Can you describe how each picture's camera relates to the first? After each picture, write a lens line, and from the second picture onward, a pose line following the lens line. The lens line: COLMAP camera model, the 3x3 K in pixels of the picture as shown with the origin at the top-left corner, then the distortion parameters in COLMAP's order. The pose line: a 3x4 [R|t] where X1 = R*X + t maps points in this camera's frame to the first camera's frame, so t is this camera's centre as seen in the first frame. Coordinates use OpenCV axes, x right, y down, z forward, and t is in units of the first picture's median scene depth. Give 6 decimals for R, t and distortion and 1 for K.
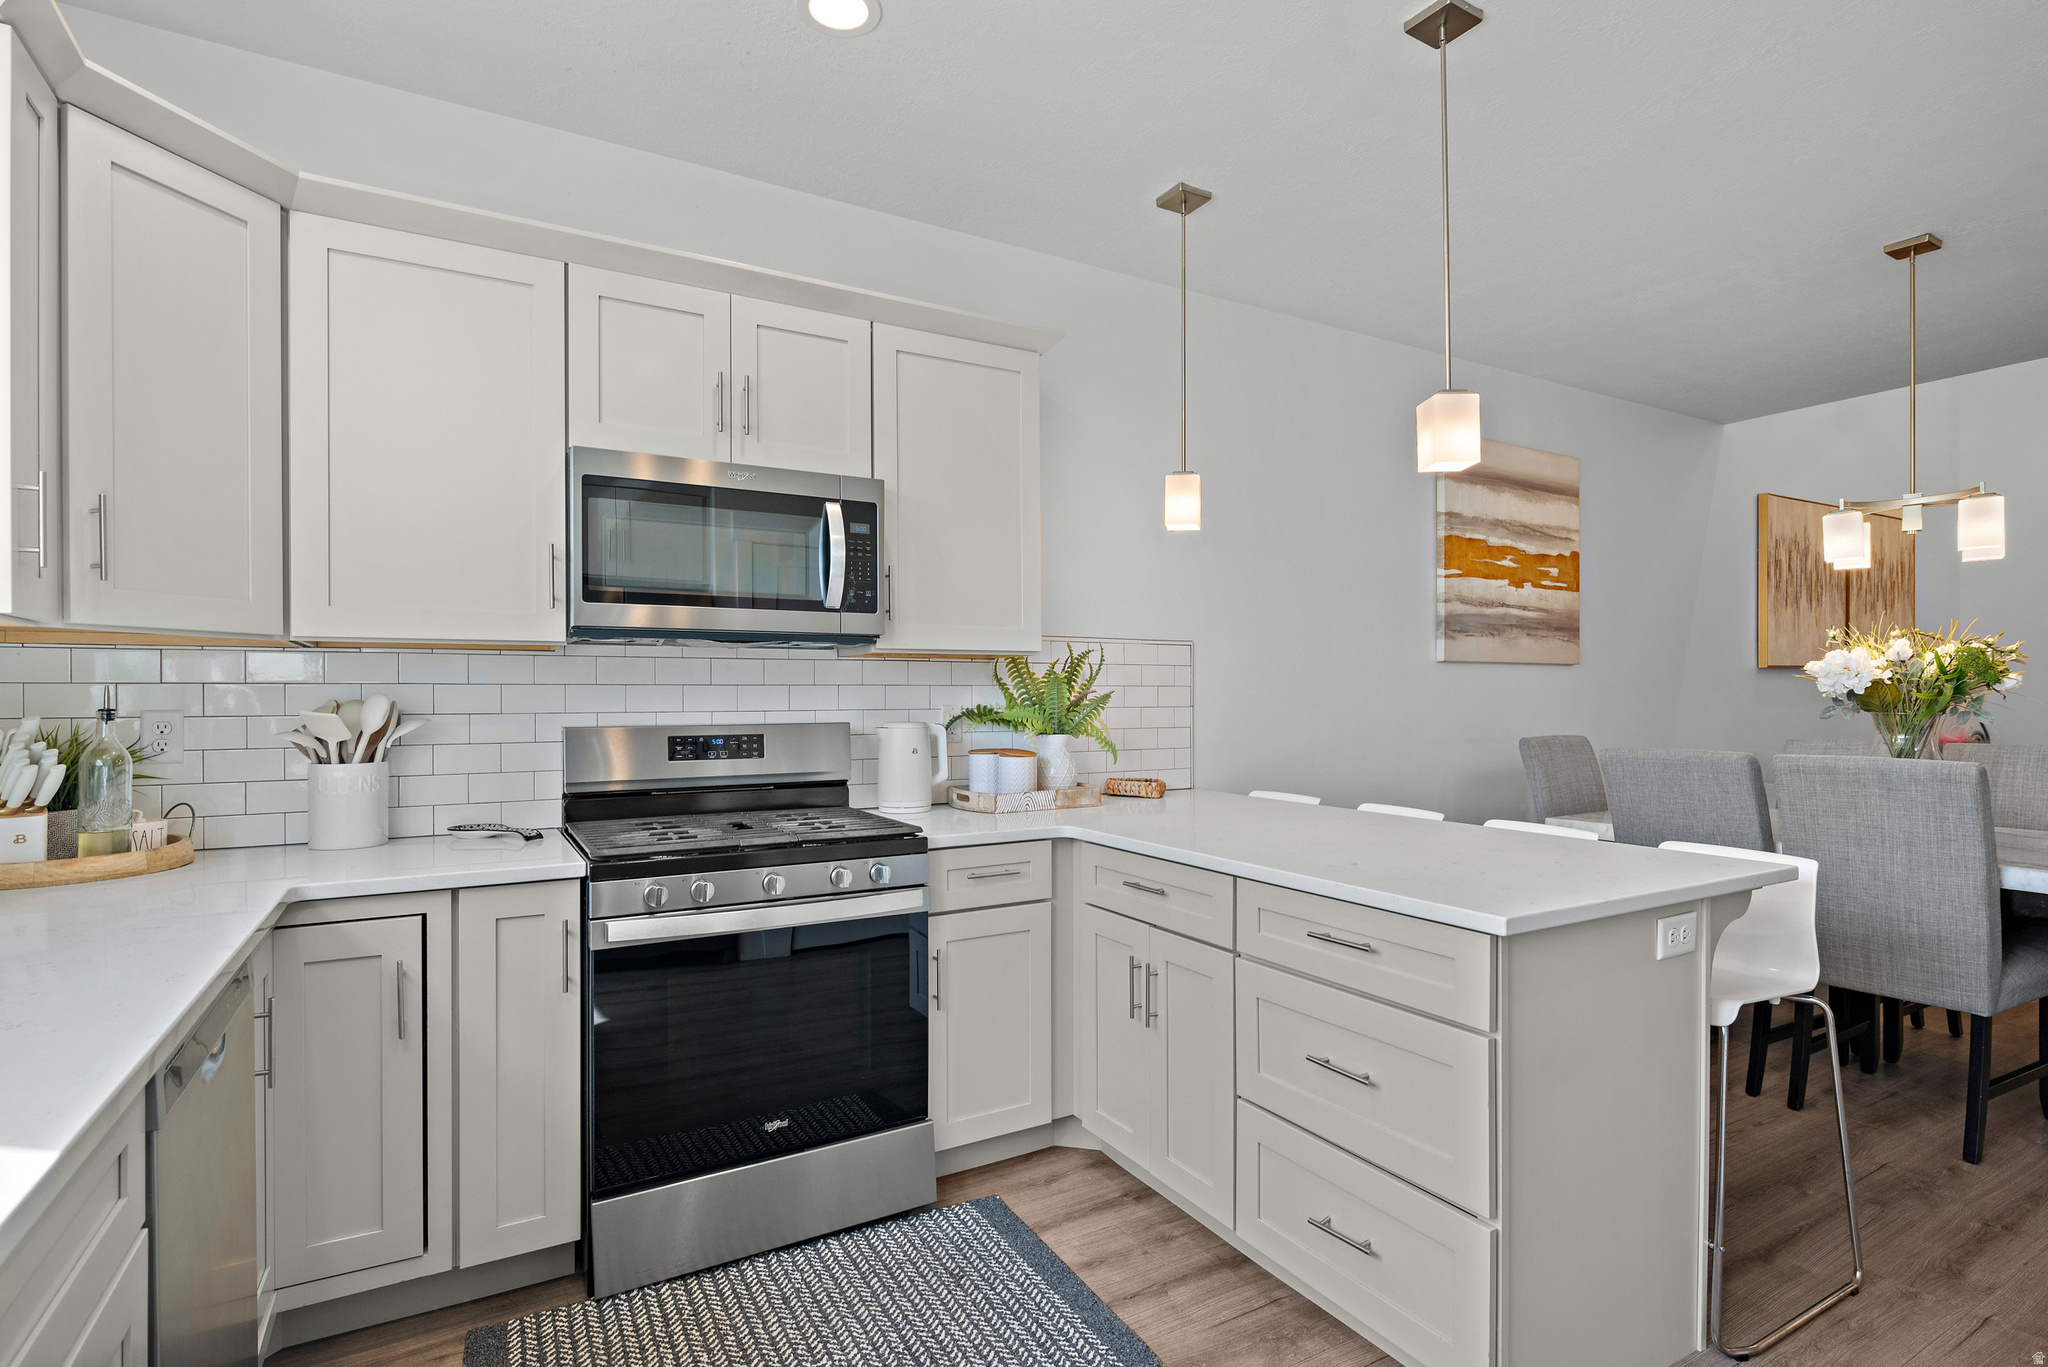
lens RADIAL K [[985.7, 0, 1035.3], [0, 985.7, 691.5], [0, 0, 1]] dist [-0.004285, 0.000535]
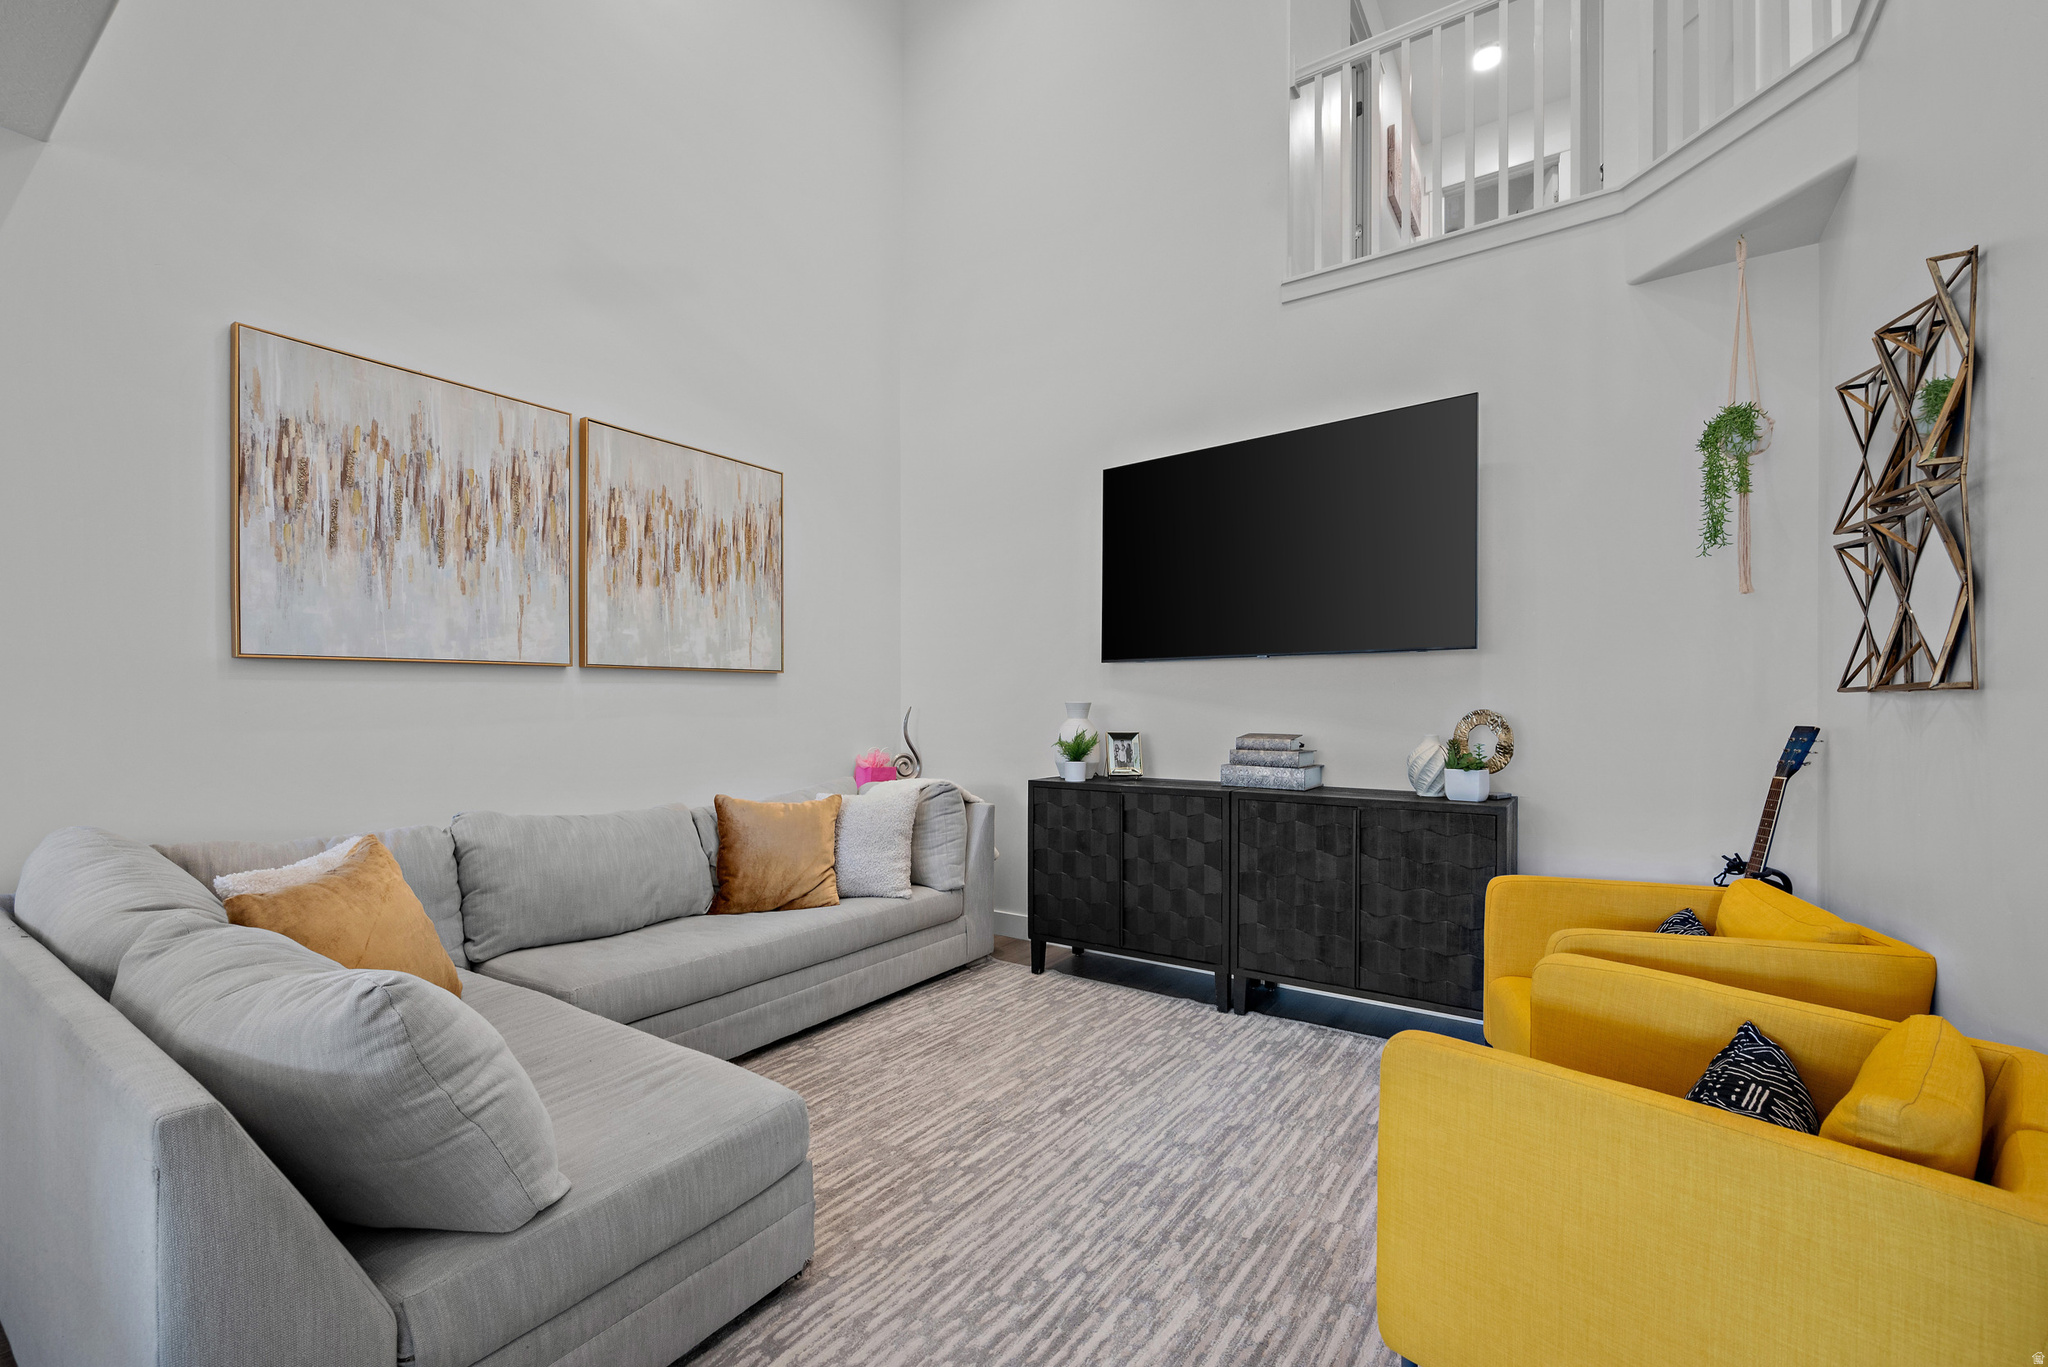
lens RADIAL K [[836.4, 0, 1024.8], [0, 836.4, 704.3], [0, 0, 1]] dist [0.006754, -0.000215]
pose [[0.900254, 0.001605, 0.435363, 1.194343], [-0.003225, 0.999990, 0.002982, -0.001982], [-0.435354, -0.004088, 0.900250, 0.534001]]
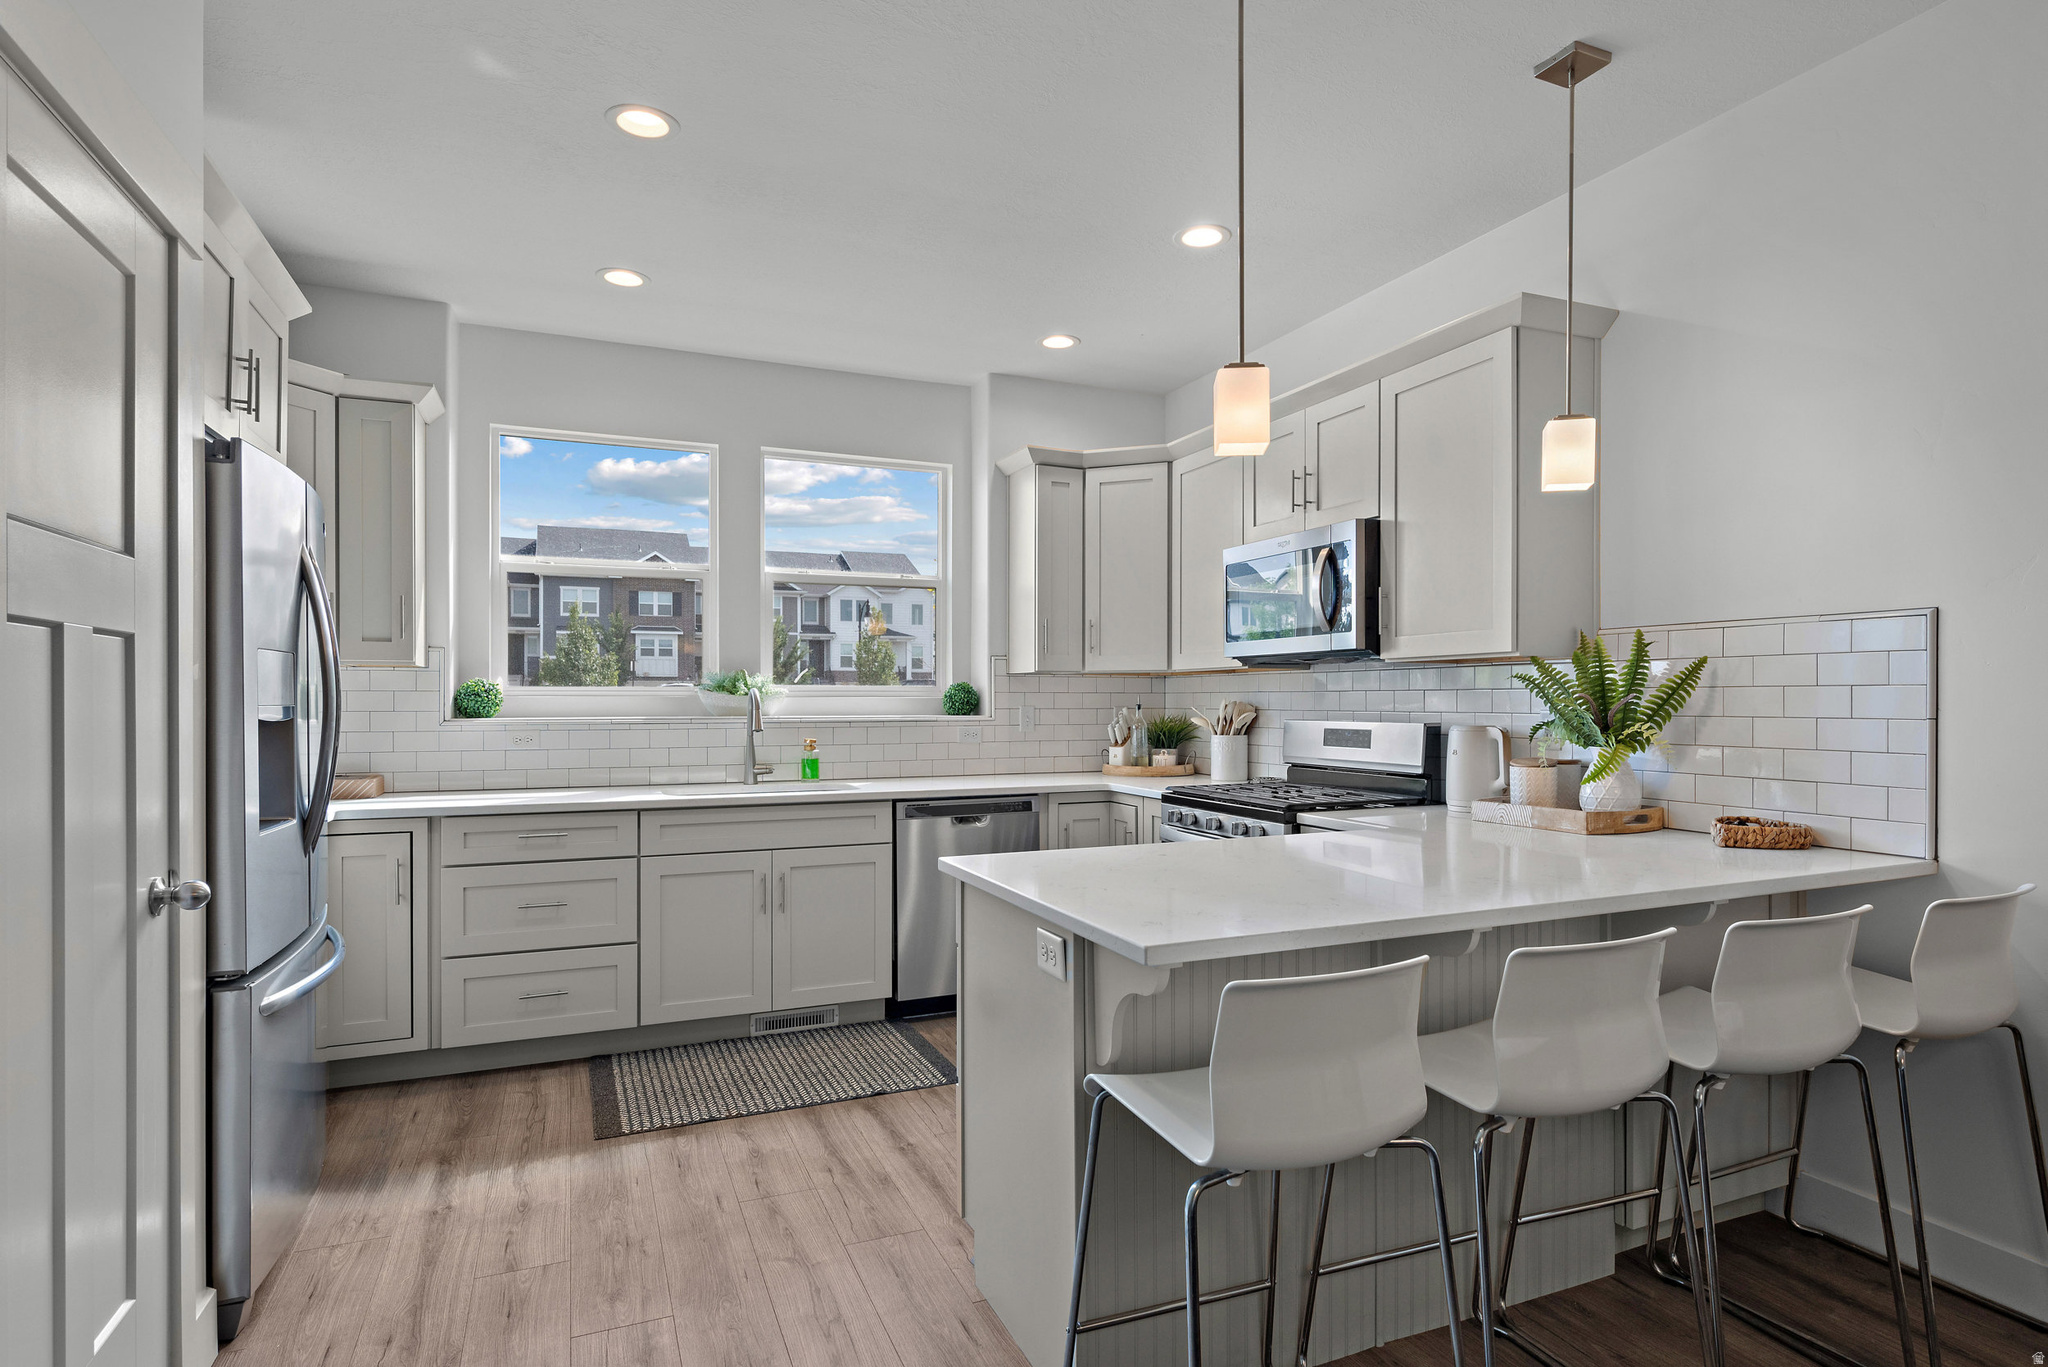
lens RADIAL K [[1062.6, 0, 1050.5], [0, 1062.6, 713.0], [0, 0, 1]] dist [-0.004748, 0.002478]
pose [[-0.089871, 0.015843, -0.995827, 0.700211], [0.006812, 0.999860, 0.015292, -0.001227], [0.995930, -0.005410, -0.089966, 0.447055]]
